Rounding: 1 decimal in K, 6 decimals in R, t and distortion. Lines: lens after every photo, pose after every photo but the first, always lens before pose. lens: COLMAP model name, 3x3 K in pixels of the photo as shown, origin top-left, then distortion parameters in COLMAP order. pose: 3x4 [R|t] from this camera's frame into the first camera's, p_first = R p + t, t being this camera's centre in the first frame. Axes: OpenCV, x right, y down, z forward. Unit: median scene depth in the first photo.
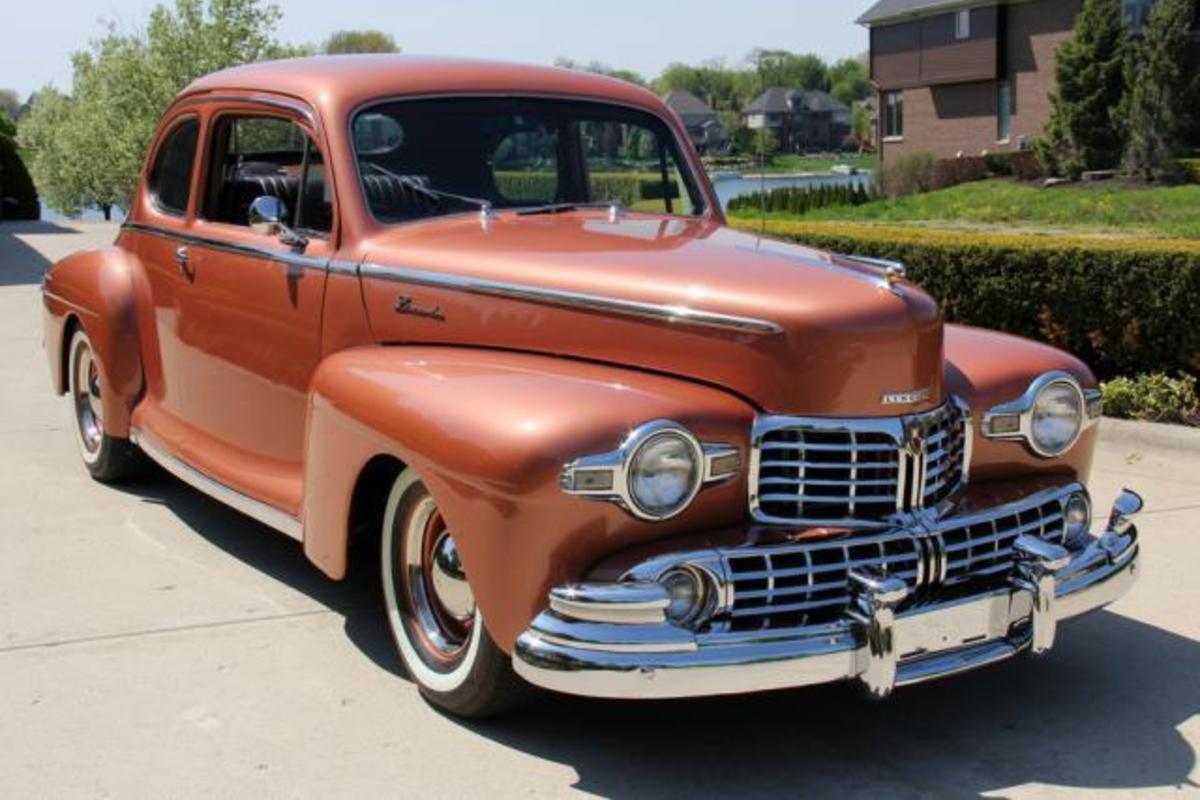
lens RADIAL K [[1519.7, 0, 600.0], [0, 1519.7, 400.0], [0, 0, 1]] dist [0.091023, 0.089786]
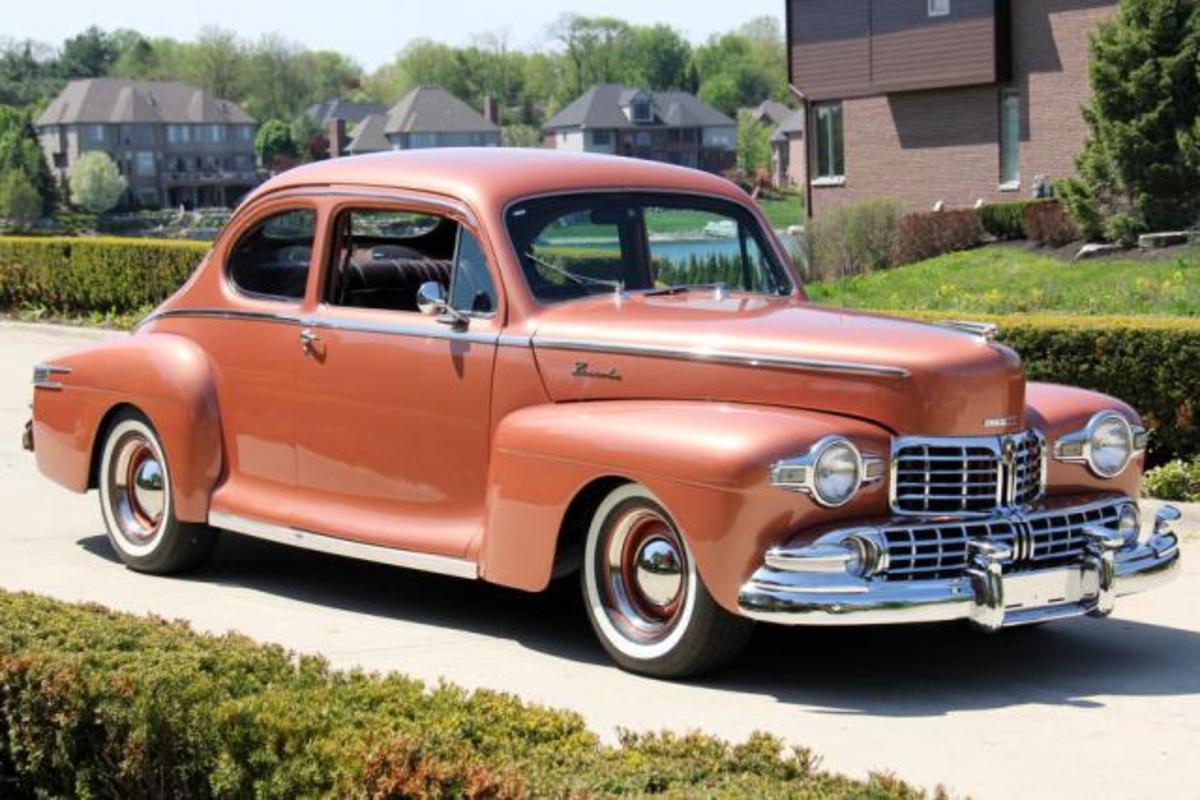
lens RADIAL K [[2759.3, 0, 596.7], [0, 2759.3, 450.4], [0, 0, 1]] dist [0.515176, -0.241807]
pose [[0.993889, -0.015336, 0.109313, -0.205359], [0.023036, 0.997314, -0.069535, 0.089646], [-0.107953, 0.071628, 0.991572, -0.681438]]
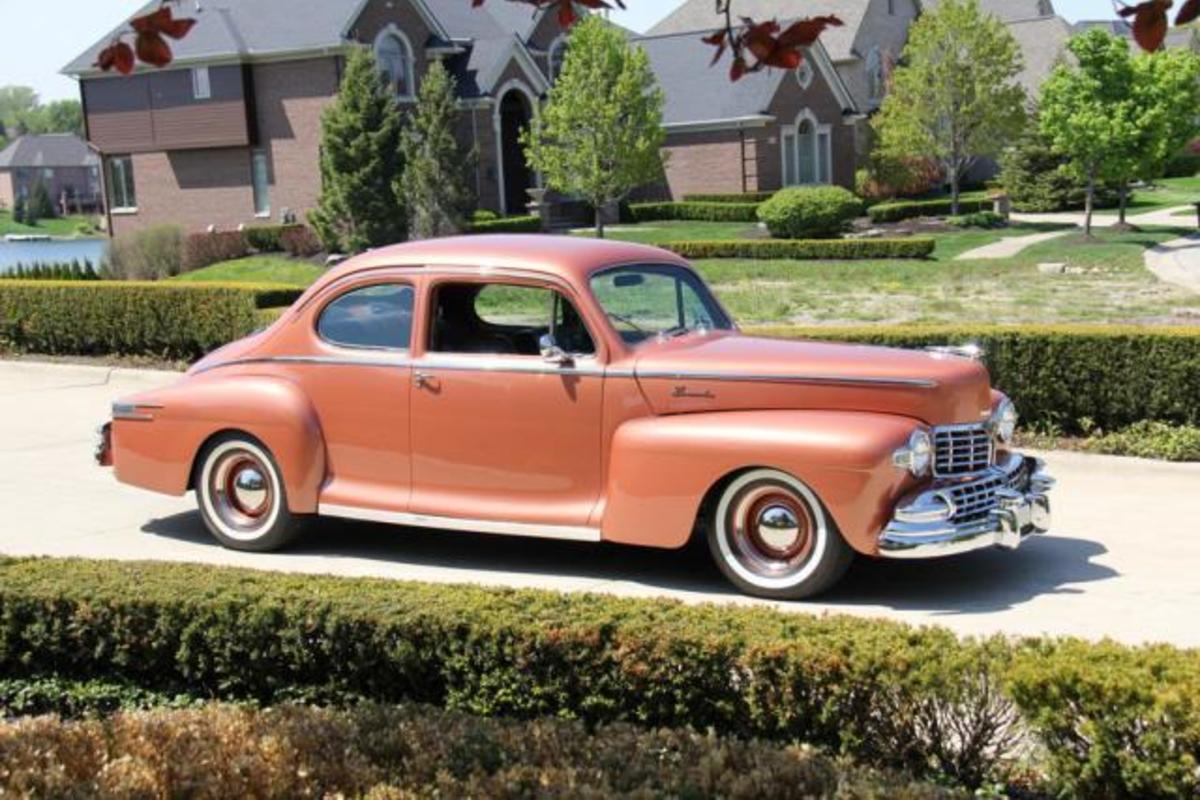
lens RADIAL K [[1820.1, 0, 598.3], [0, 1820.1, 455.8], [0, 0, 1]] dist [0.294081, -0.030661]
pose [[0.883192, -0.089695, 0.460354, -0.682159], [0.104107, 0.994548, -0.005953, 0.008401], [-0.457310, 0.053184, 0.887715, -0.473271]]
